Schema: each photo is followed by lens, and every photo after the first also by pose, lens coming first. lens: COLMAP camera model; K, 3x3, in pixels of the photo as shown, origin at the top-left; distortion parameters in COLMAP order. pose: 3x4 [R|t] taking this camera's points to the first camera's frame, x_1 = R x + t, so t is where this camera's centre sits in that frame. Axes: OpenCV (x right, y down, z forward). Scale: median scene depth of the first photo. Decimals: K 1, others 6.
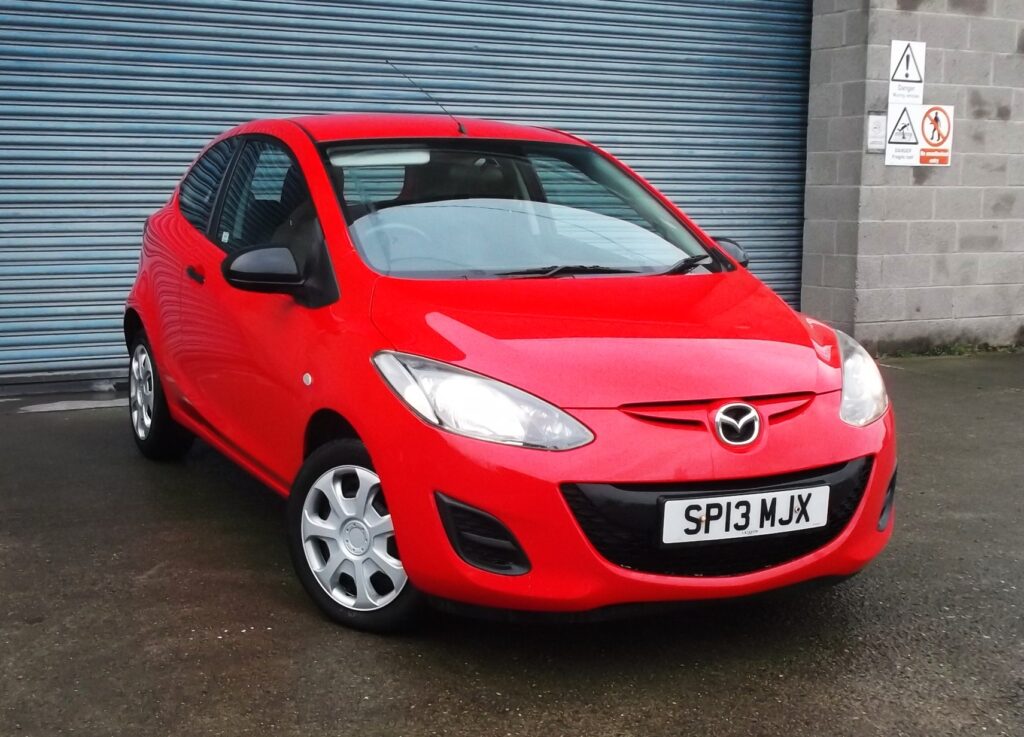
lens RADIAL K [[1413.4, 0, 502.9], [0, 1413.4, 375.0], [0, 0, 1]] dist [-0.015550, 0.000000]
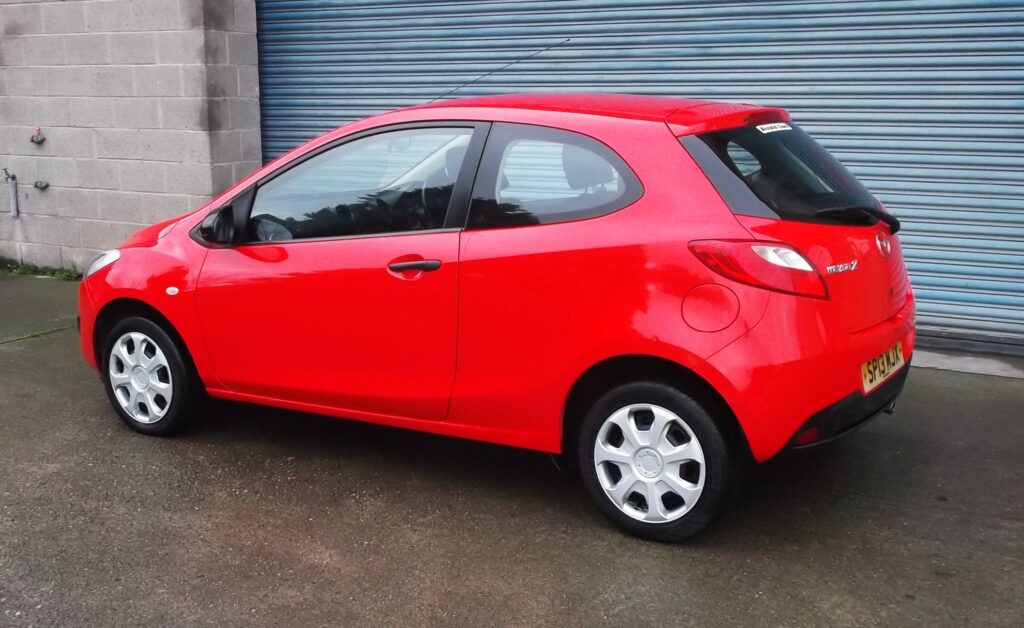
lens RADIAL K [[1192.7, 0, 519.3], [0, 1192.7, 350.7], [0, 0, 1]] dist [-0.003796, 0.000000]
pose [[0.543003, 0.168018, -0.822750, 0.543268], [-0.109454, 0.985581, 0.129033, -0.072709], [0.832567, 0.019988, 0.553563, 0.371309]]
